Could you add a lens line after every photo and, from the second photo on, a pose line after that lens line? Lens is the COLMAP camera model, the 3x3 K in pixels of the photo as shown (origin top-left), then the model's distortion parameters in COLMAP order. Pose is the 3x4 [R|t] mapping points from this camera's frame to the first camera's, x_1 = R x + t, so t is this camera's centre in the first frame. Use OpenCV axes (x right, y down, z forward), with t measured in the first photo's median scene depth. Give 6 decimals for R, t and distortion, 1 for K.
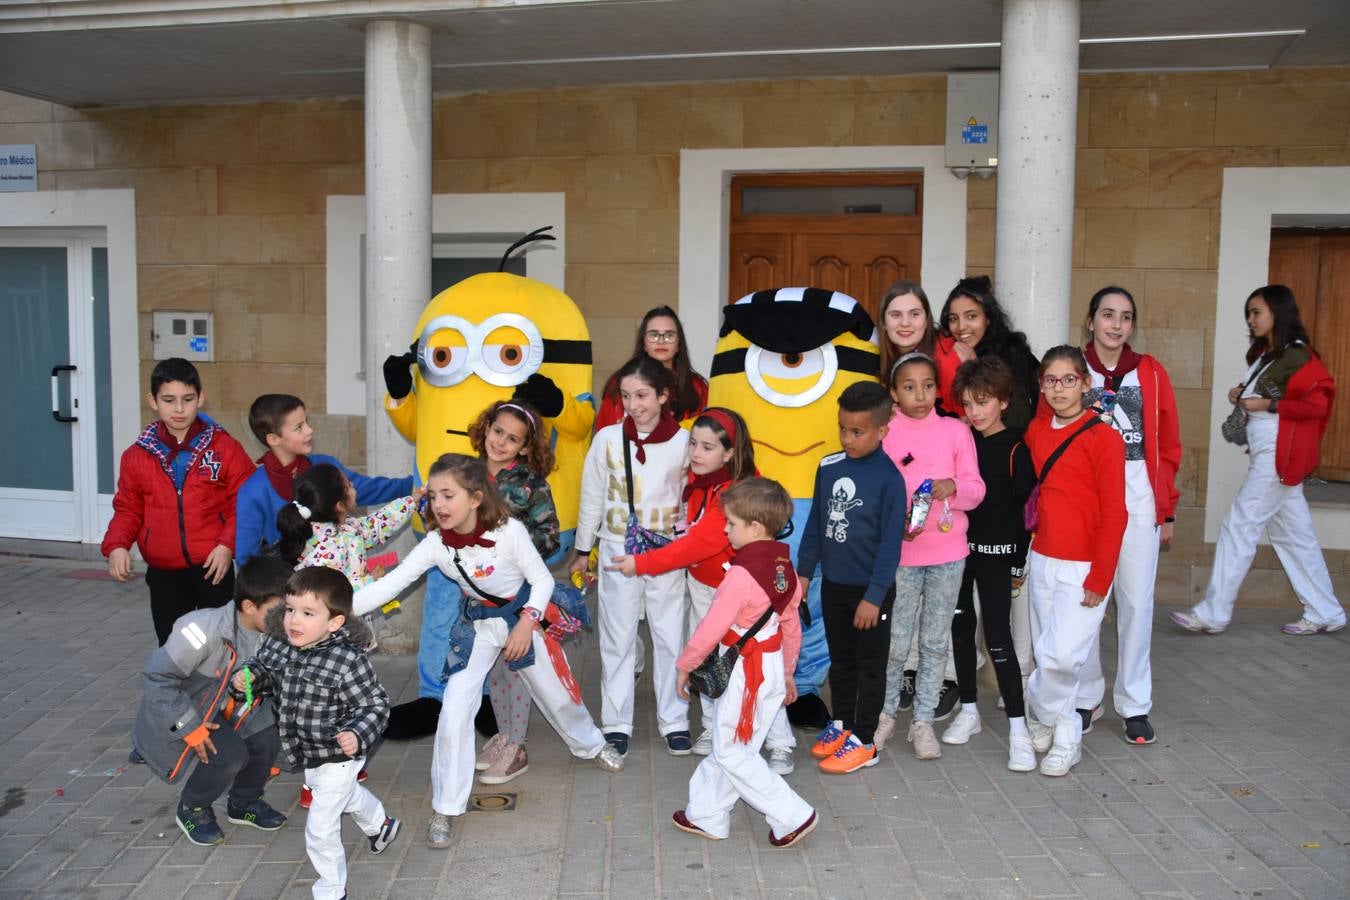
lens RADIAL K [[1313.6, 0, 675.0], [0, 1313.6, 450.0], [0, 0, 1]] dist [-0.112630, 0.195084]
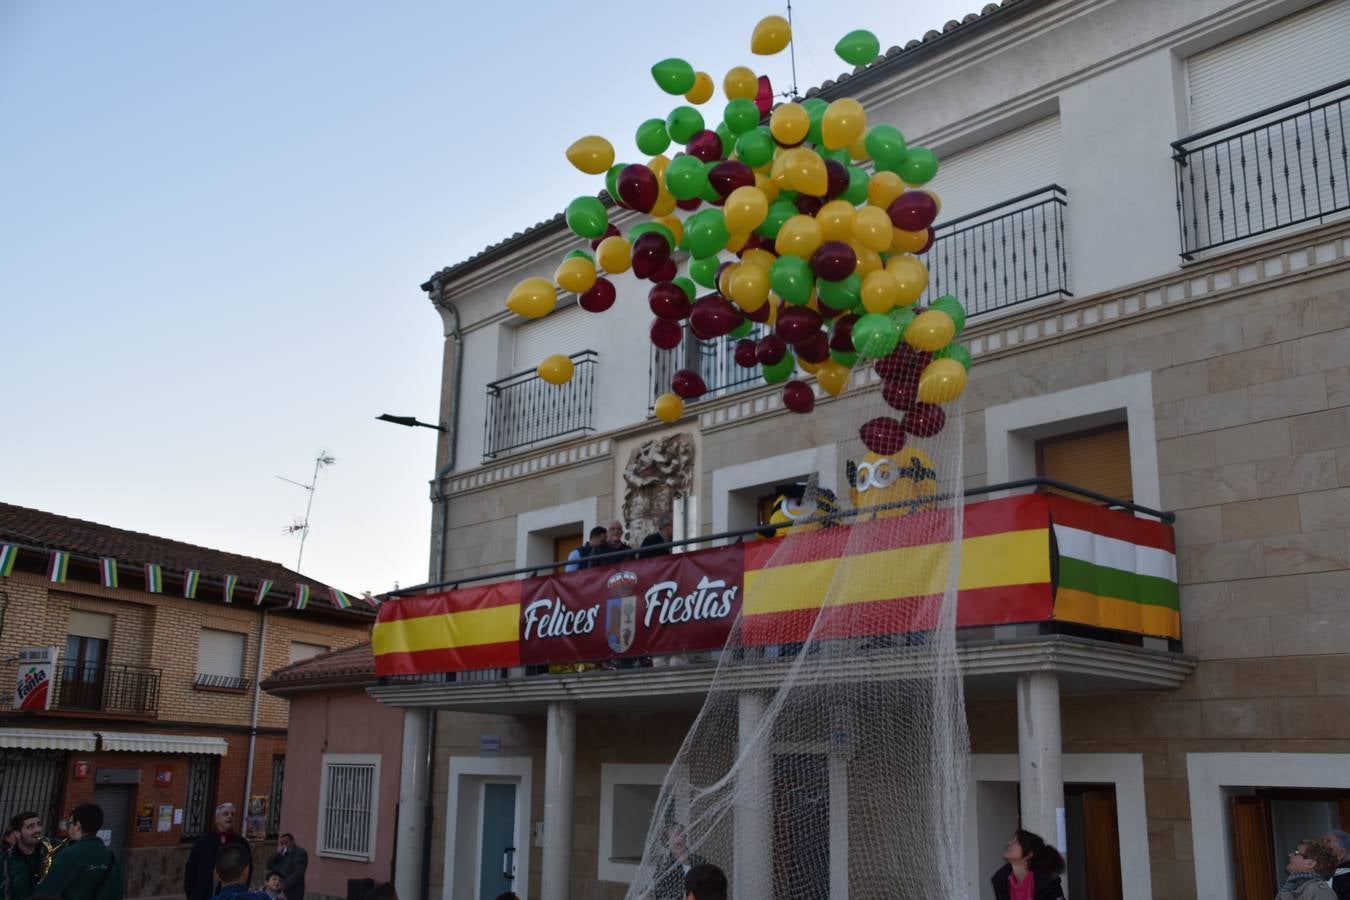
lens RADIAL K [[1313.6, 0, 675.0], [0, 1313.6, 450.0], [0, 0, 1]] dist [-0.112630, 0.195084]
pose [[0.846801, -0.129004, -0.516030, 0.952720], [-0.059257, 0.941226, -0.332540, 0.007044], [0.528599, 0.312174, 0.789386, -0.672926]]
